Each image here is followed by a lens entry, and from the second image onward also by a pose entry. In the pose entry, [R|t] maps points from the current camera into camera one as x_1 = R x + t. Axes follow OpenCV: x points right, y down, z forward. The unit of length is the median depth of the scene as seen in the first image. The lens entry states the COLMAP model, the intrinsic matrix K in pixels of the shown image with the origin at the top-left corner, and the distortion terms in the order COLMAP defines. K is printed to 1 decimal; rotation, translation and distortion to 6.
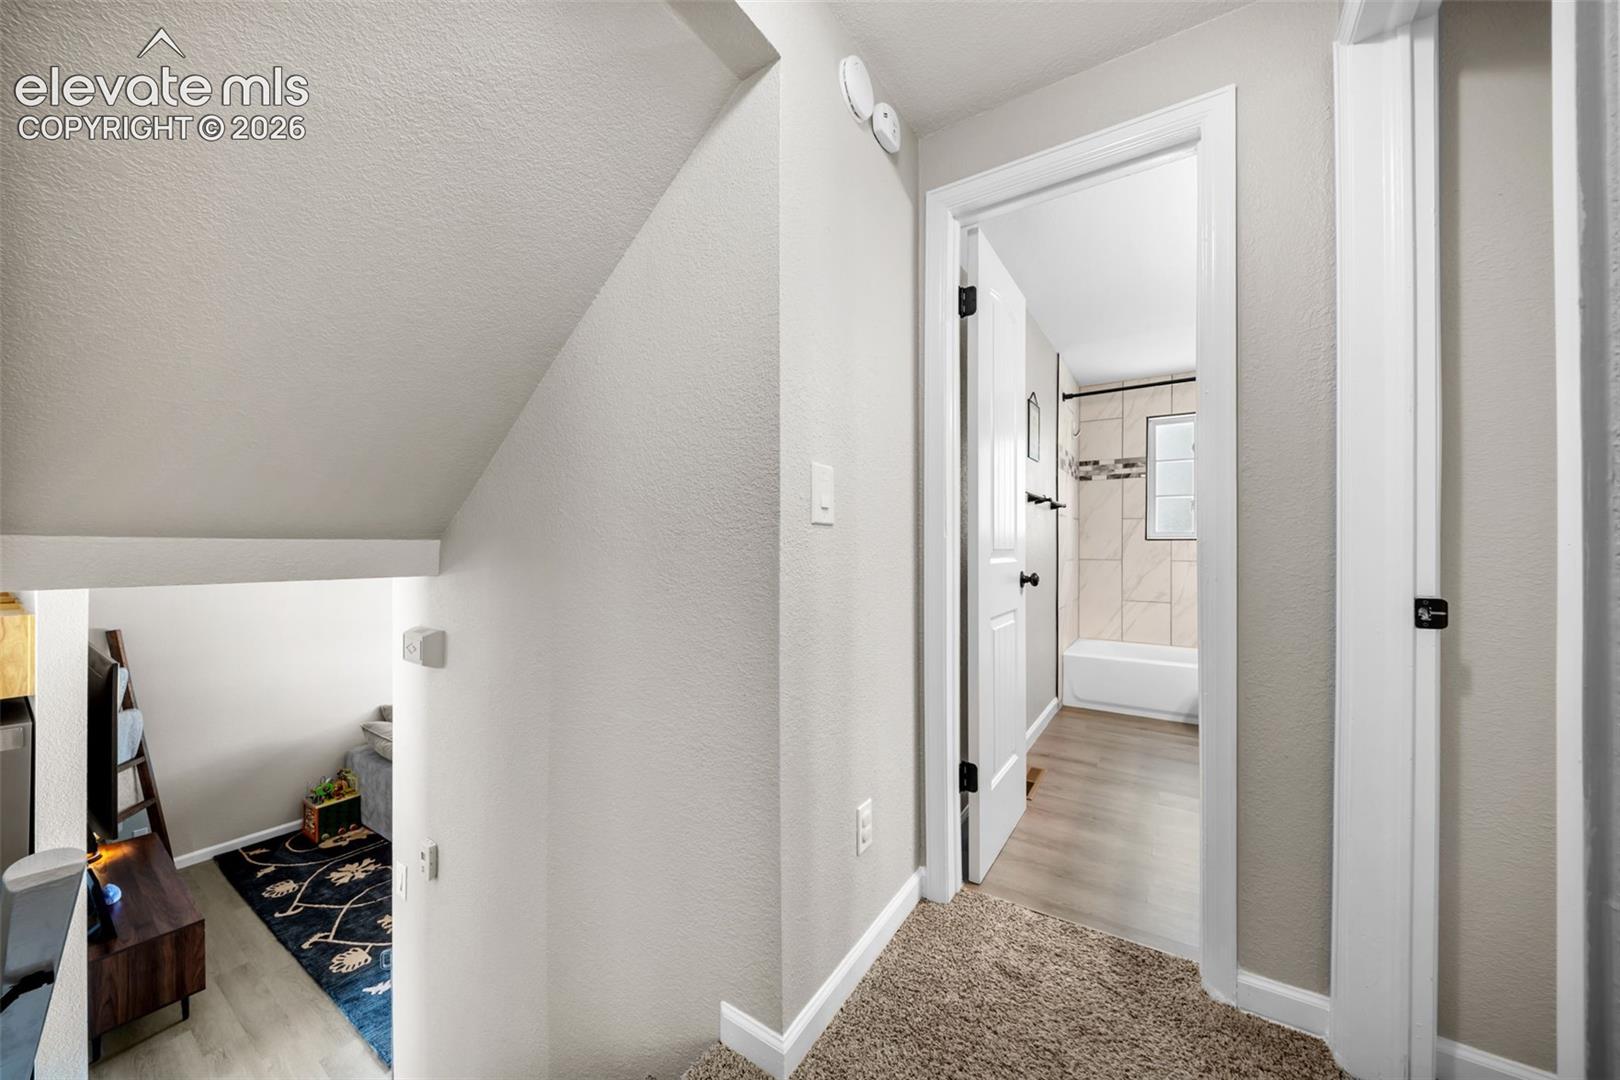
lens RADIAL K [[575.1, 0, 796.2], [0, 575.1, 548.4], [0, 0, 1]] dist [0.004608, -0.002670]
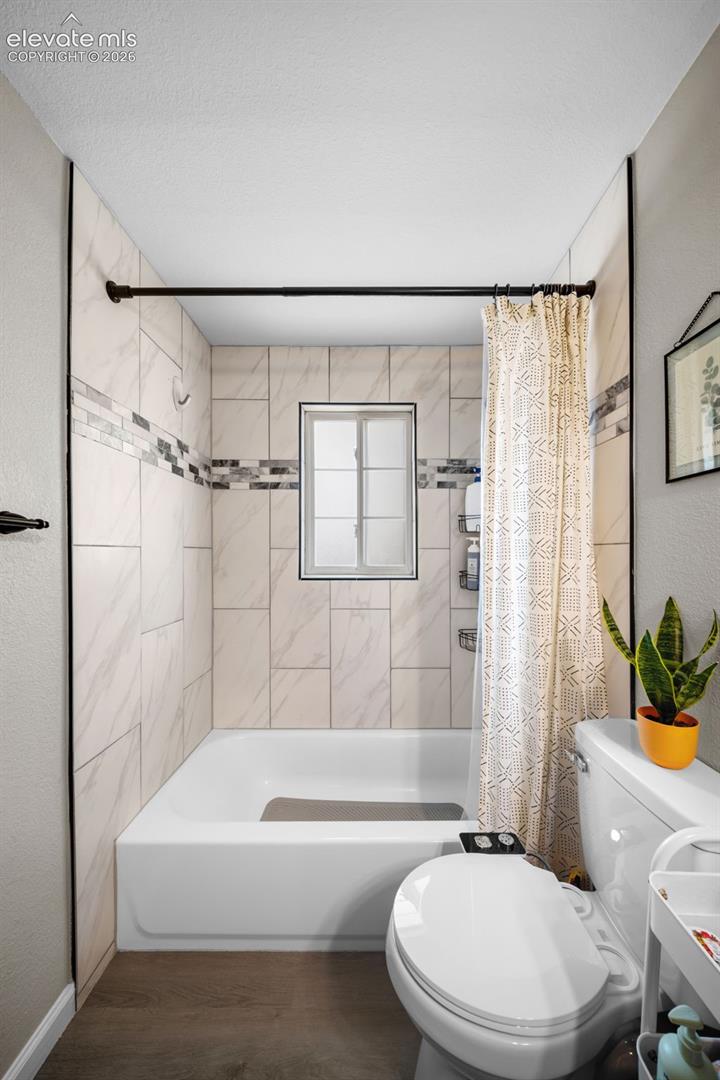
lens RADIAL K [[383.4, 0, 368.5], [0, 383.4, 550.6], [0, 0, 1]] dist [0.004608, -0.002670]
pose [[0.832272, 0.000845, 0.554367, 0.412630], [0.005318, 0.999941, -0.009509, -0.043541], [-0.554342, 0.010863, 0.832218, 0.558382]]
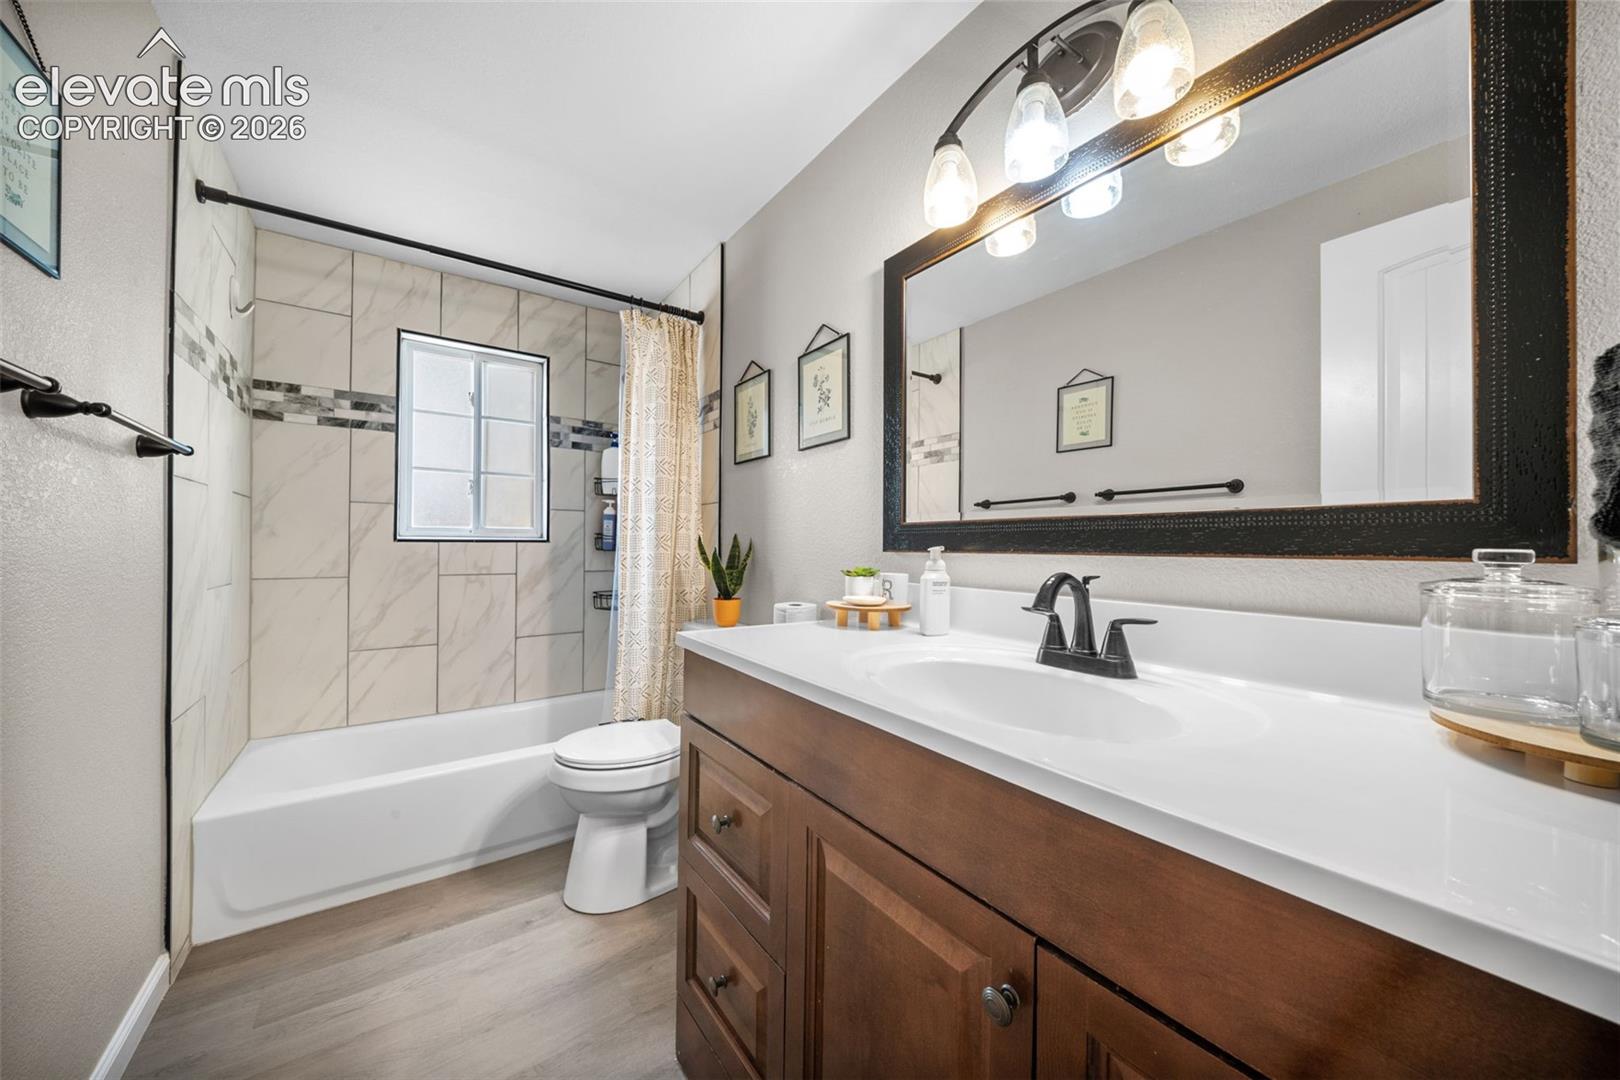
lens RADIAL K [[575.1, 0, 809.1], [0, 575.1, 540.5], [0, 0, 1]] dist [0.004608, -0.002670]
pose [[0.355448, 0.007711, 0.934664, 0.211271], [-0.000230, 0.999967, -0.008162, -0.009966], [-0.934696, 0.002686, 0.355438, 0.399618]]
